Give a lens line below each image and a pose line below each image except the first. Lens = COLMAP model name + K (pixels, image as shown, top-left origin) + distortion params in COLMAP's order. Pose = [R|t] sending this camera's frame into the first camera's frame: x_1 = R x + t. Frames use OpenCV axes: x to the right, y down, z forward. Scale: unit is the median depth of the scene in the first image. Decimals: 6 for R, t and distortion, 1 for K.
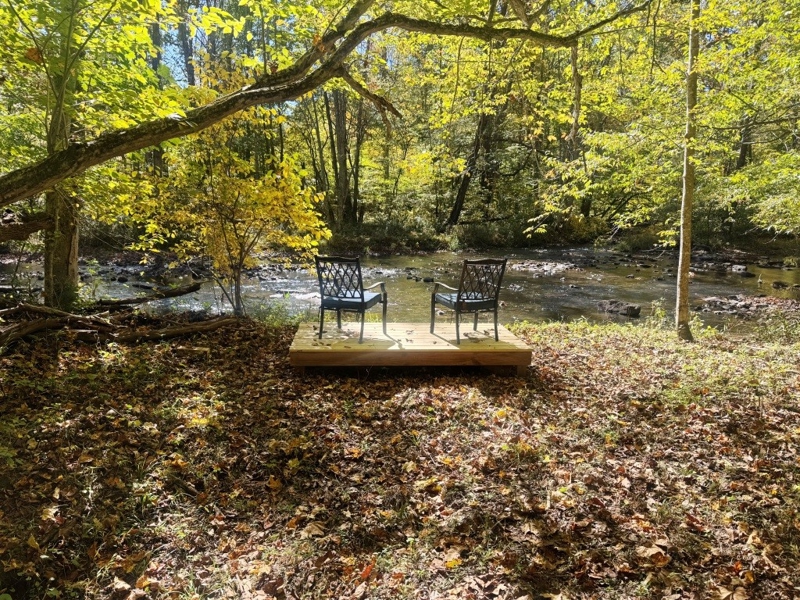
lens RADIAL K [[556.0, 0, 399.7], [0, 556.0, 300.7], [0, 0, 1]] dist [-0.001080, -0.006550]
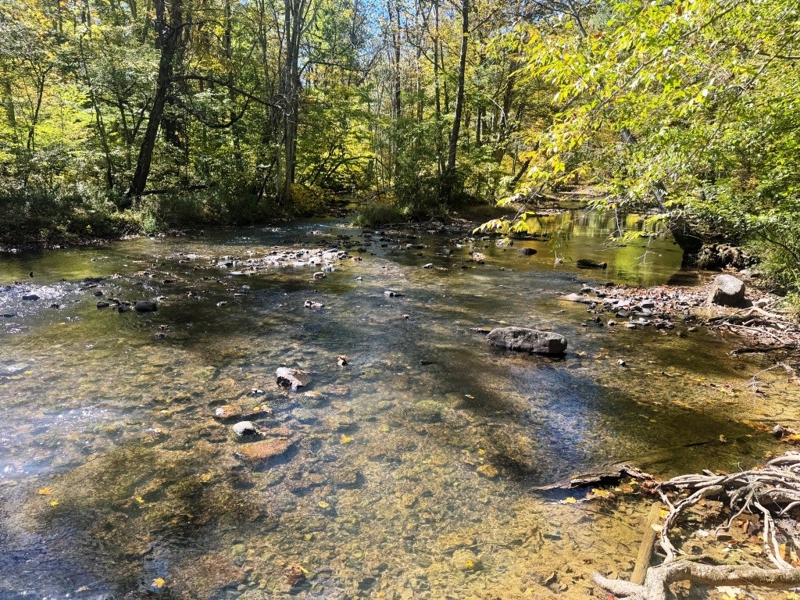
lens RADIAL K [[556.0, 0, 404.3], [0, 556.0, 297.6], [0, 0, 1]] dist [-0.001080, -0.006550]
pose [[0.837518, -0.107264, 0.535777, -0.012915], [0.078965, 0.994009, 0.075565, -0.039157], [-0.540673, -0.020979, 0.840971, 0.254215]]
